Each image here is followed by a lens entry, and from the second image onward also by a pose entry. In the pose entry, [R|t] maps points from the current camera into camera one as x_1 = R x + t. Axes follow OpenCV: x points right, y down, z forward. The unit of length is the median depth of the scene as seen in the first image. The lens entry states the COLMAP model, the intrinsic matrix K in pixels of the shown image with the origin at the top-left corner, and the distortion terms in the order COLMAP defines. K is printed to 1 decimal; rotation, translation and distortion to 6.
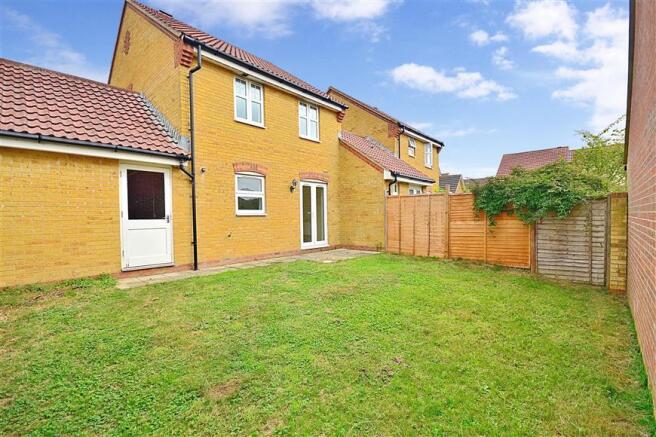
lens RADIAL K [[289.3, 0, 334.3], [0, 289.3, 223.2], [0, 0, 1]] dist [0.001293, 0.000061]
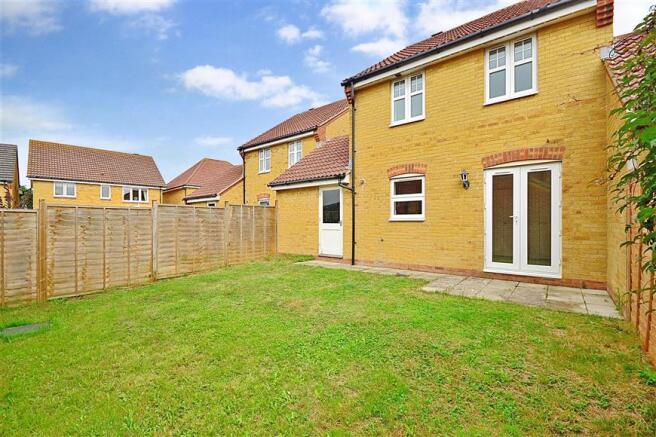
lens RADIAL K [[289.3, 0, 334.3], [0, 289.3, 223.2], [0, 0, 1]] dist [0.001293, 0.000061]
pose [[0.072914, 0.018757, -0.997162, 0.652938], [-0.019184, 0.999665, 0.017402, -0.031811], [0.997154, 0.017861, 0.073249, 0.732383]]
